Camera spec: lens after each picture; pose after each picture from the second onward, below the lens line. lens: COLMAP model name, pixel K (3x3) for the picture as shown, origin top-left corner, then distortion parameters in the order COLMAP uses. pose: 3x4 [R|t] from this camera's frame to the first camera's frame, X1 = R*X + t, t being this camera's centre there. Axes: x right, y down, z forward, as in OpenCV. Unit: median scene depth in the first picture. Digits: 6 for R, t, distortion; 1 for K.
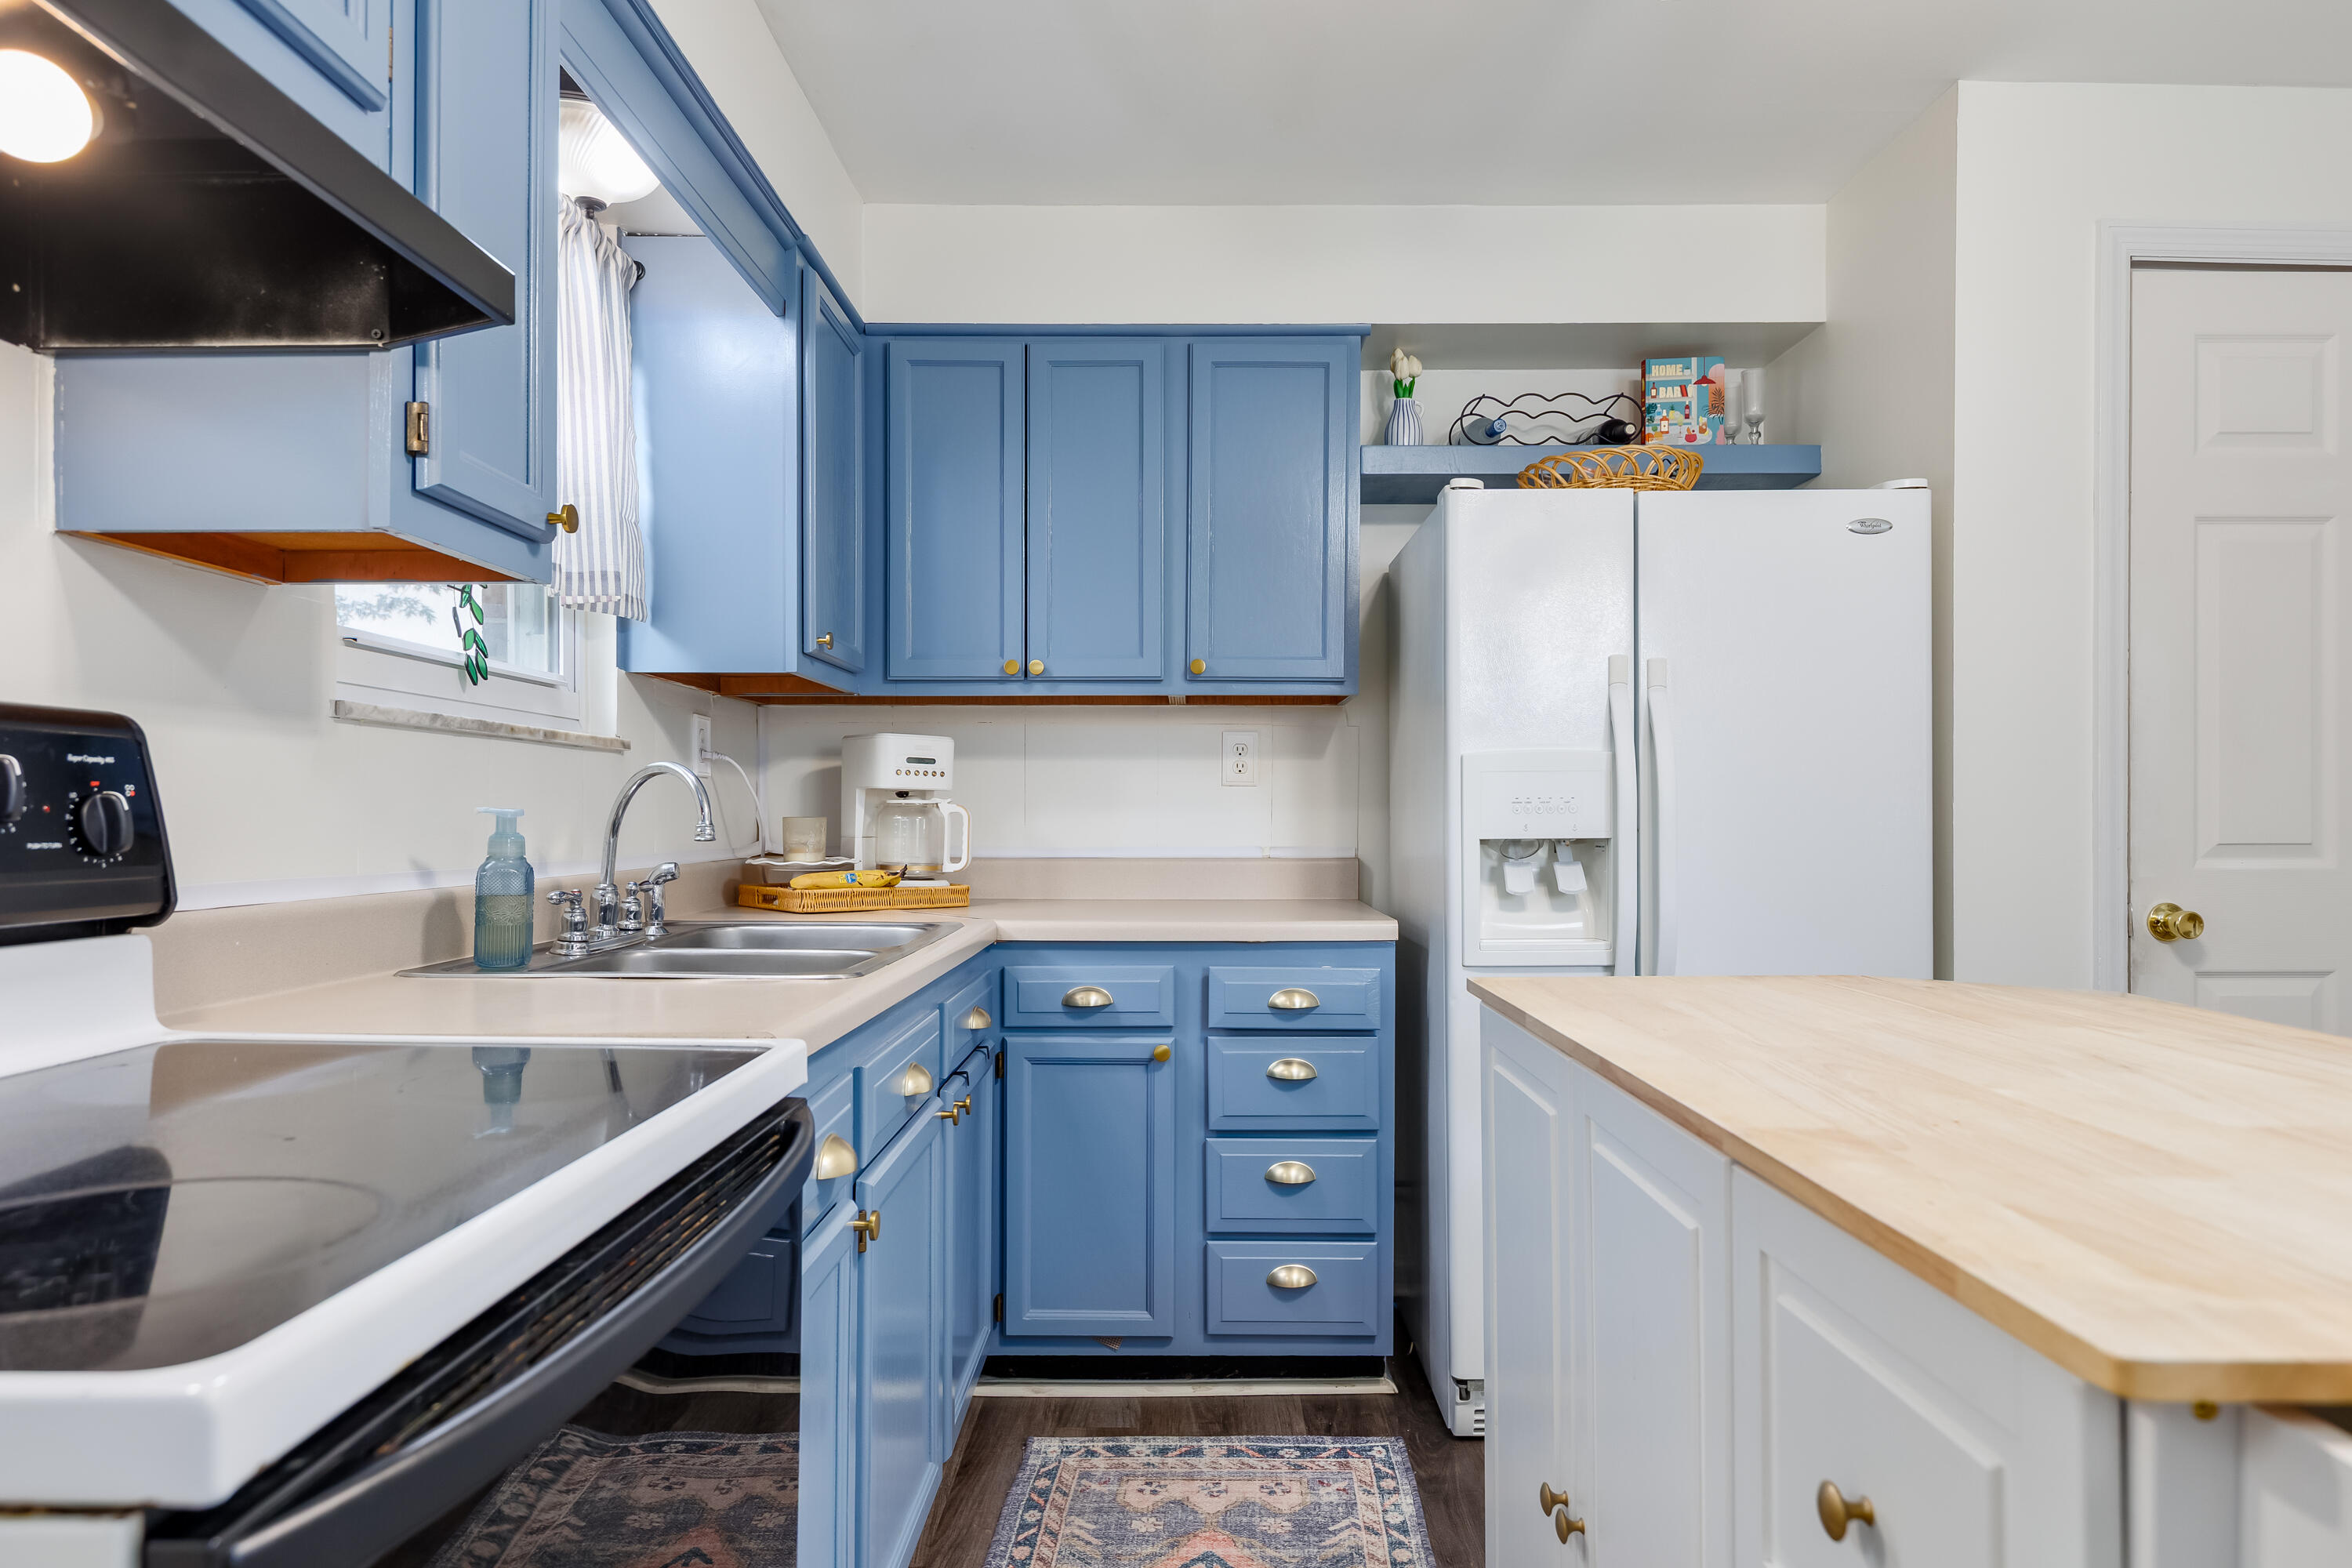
lens RADIAL K [[1399.2, 0, 1178.9], [0, 1399.2, 808.3], [0, 0, 1]] dist [0.005697, 0.001117]
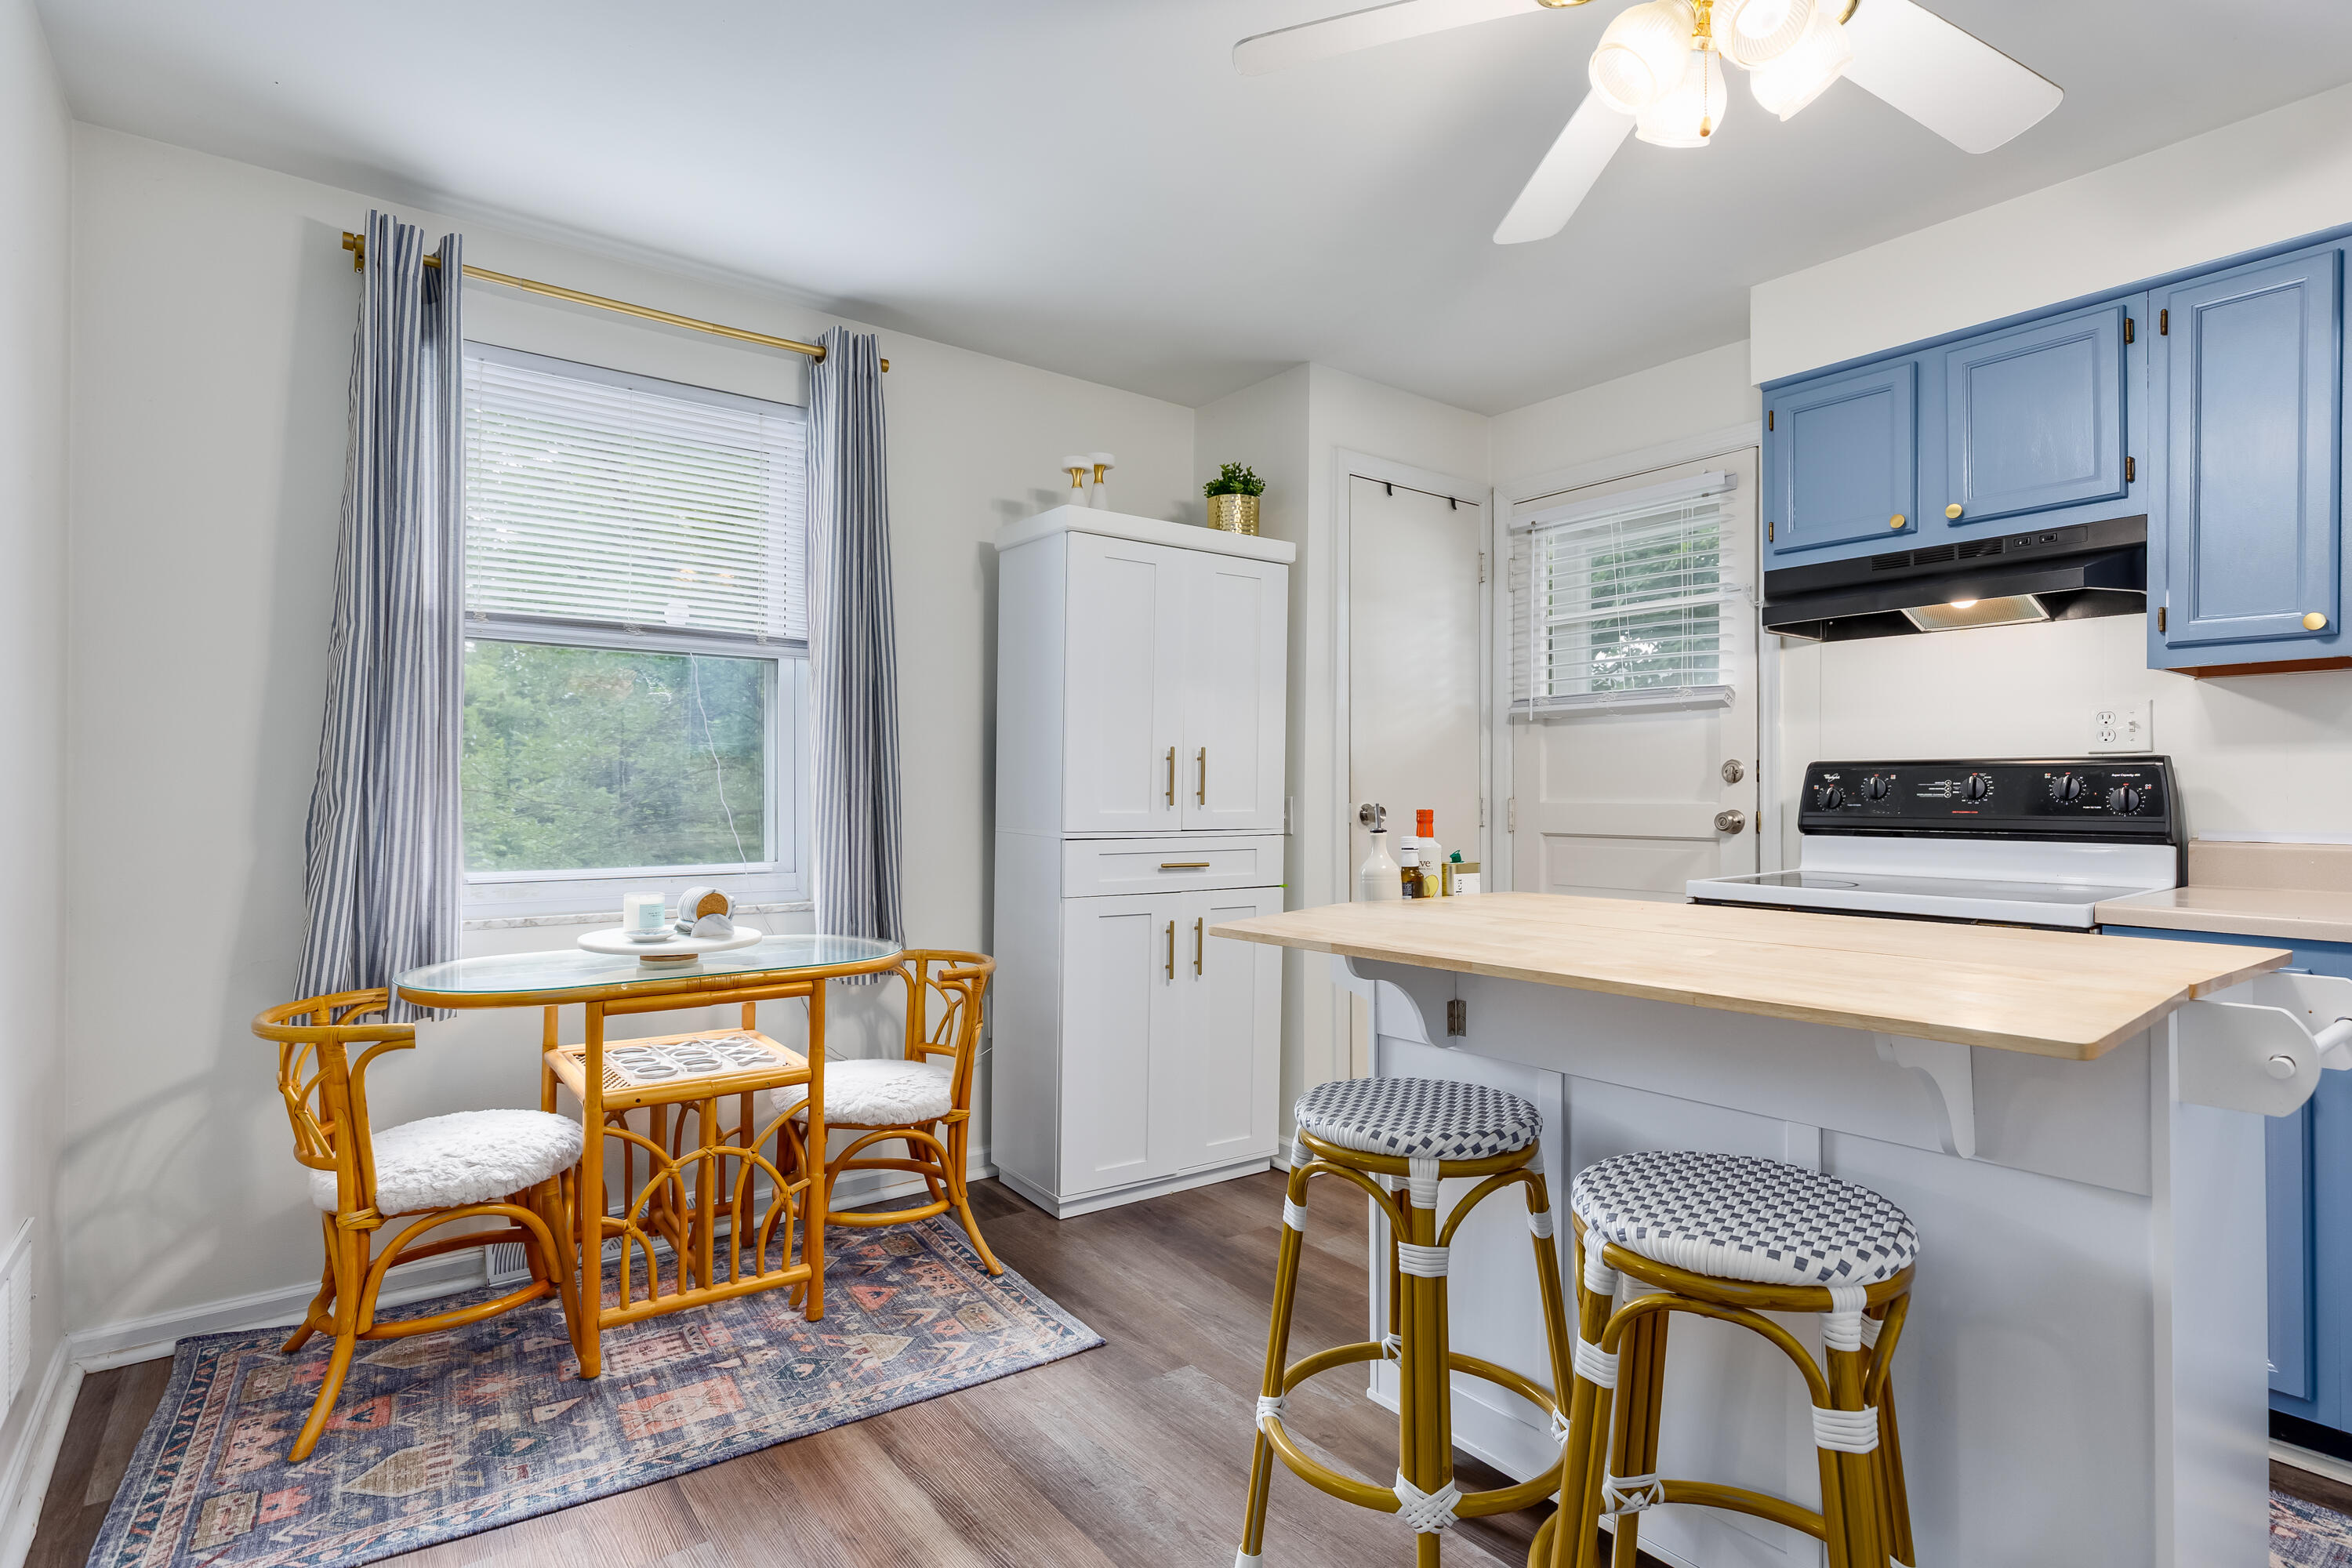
lens RADIAL K [[1218.1, 0, 1176.0], [0, 1218.1, 784.0], [0, 0, 1]] dist [0.000407, 0.000154]
pose [[-0.796313, -0.006256, -0.604853, 0.828952], [0.000100, 0.999945, -0.010473, 0.001693], [0.604885, -0.008400, -0.796268, 0.717854]]
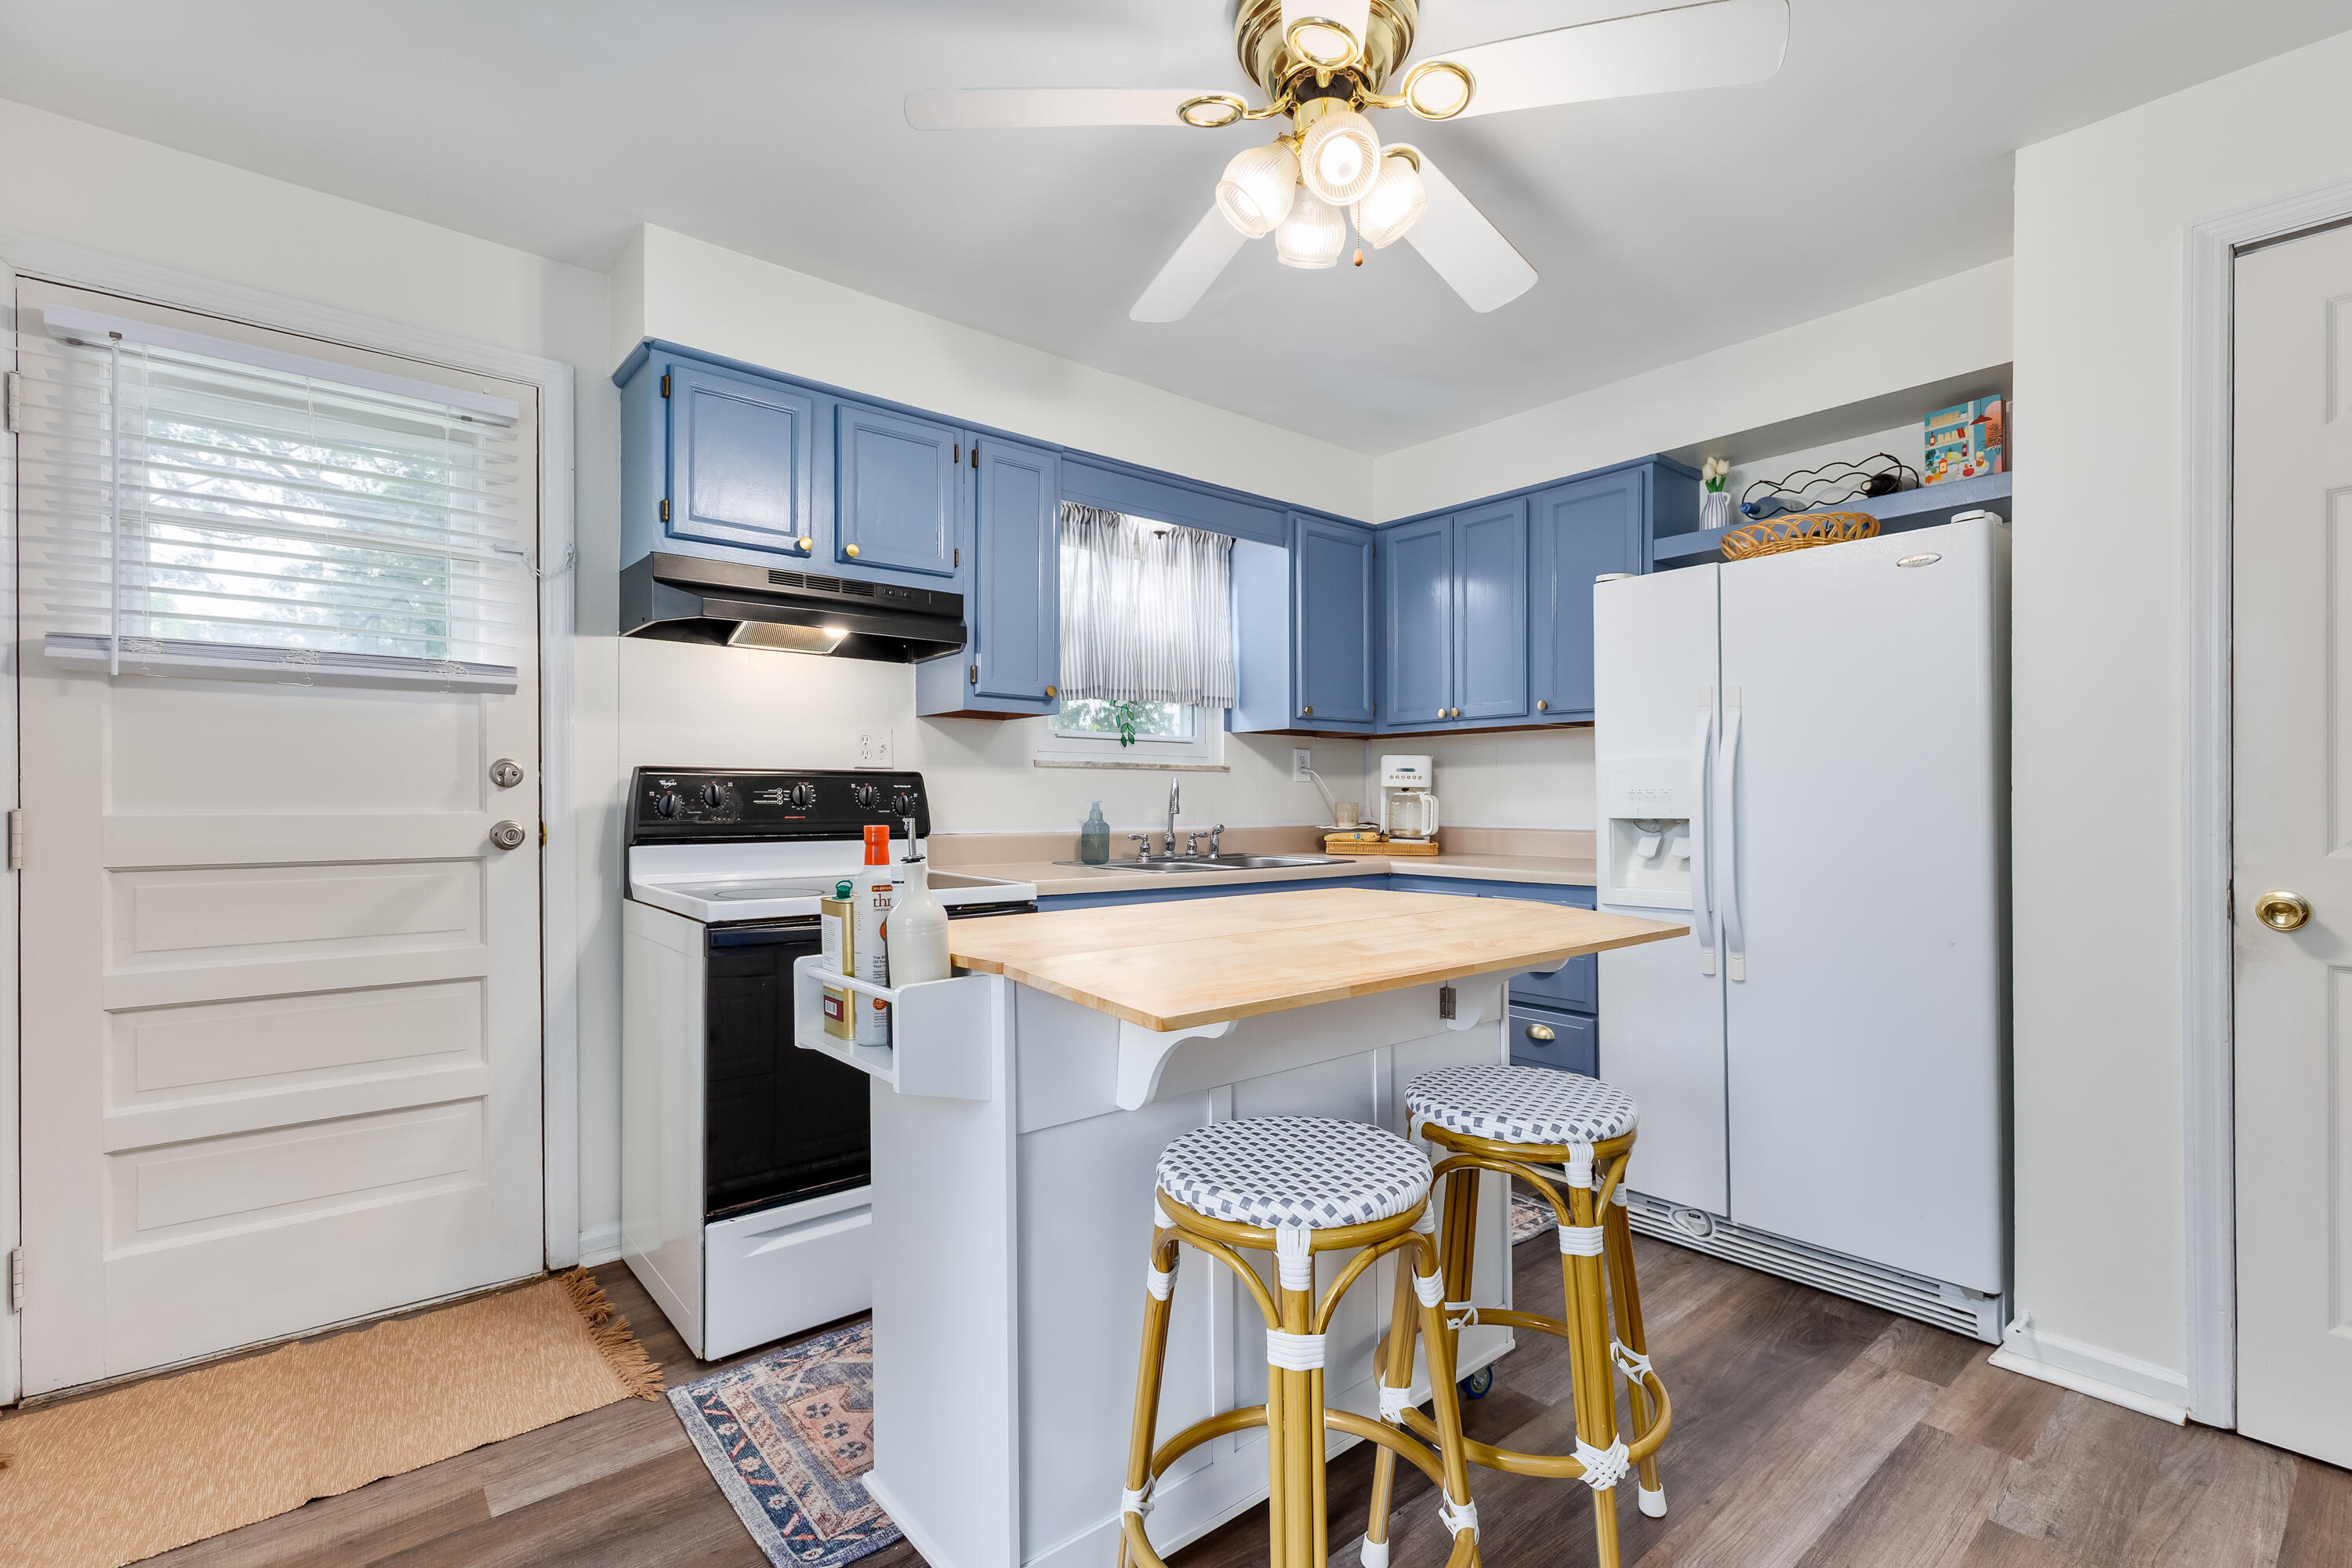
lens RADIAL K [[1039.0, 0, 1176.6], [0, 1039.0, 799.8], [0, 0, 1]] dist [-0.001189, -0.000222]
pose [[0.644603, -0.001407, -0.764516, 0.654928], [0.004652, 0.999987, 0.002083, -0.001687], [0.764503, -0.004900, 0.644601, -0.047103]]
